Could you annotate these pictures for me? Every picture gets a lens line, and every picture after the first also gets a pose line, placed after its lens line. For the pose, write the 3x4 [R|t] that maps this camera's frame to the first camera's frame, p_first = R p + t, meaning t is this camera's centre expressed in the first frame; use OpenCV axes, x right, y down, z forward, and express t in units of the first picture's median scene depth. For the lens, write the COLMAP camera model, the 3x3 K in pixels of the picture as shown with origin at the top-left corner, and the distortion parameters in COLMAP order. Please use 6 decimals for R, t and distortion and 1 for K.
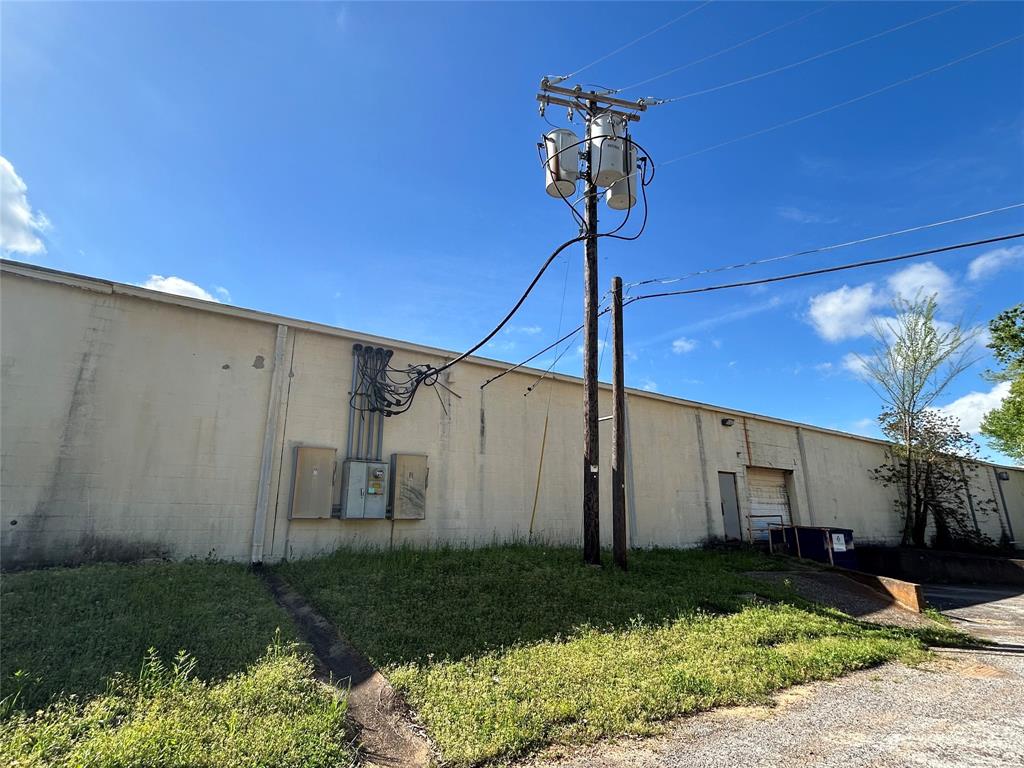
lens RADIAL K [[531.0, 0, 510.8], [0, 531.0, 384.3], [0, 0, 1]] dist [0.001757, 0.003070]
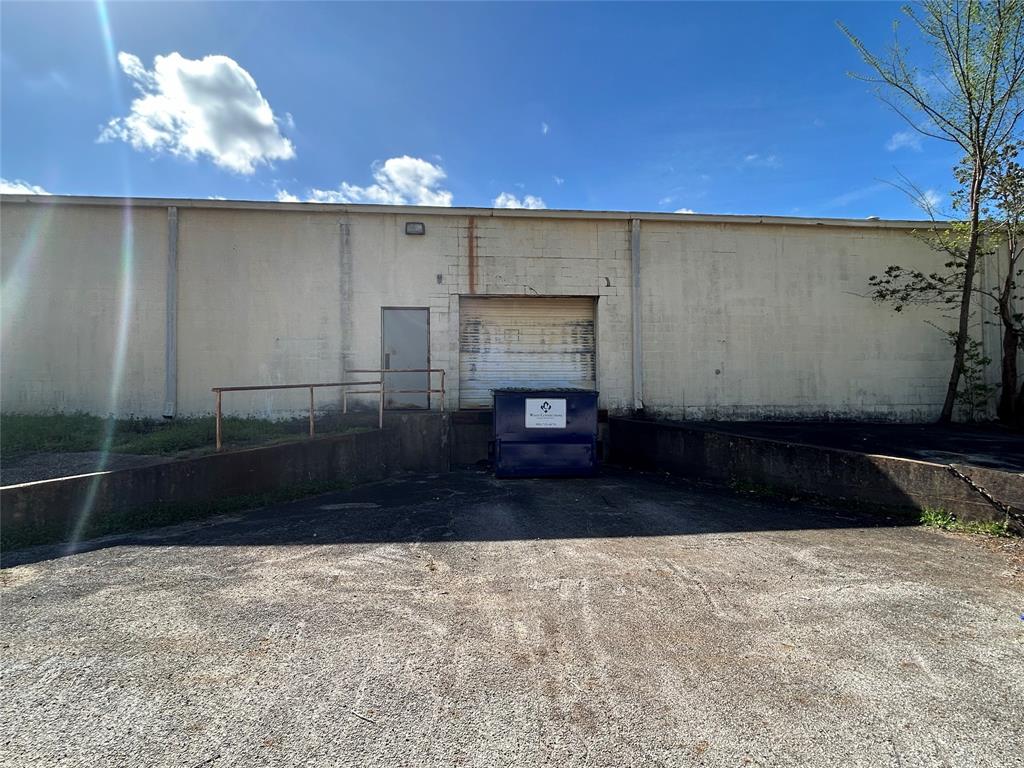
lens RADIAL K [[531.0, 0, 510.8], [0, 531.0, 384.3], [0, 0, 1]] dist [0.001757, 0.003070]
pose [[0.871906, -0.024191, -0.489075, 0.778345], [0.132456, 0.973196, 0.188001, 0.141803], [0.471418, -0.228700, 0.851740, 0.455365]]
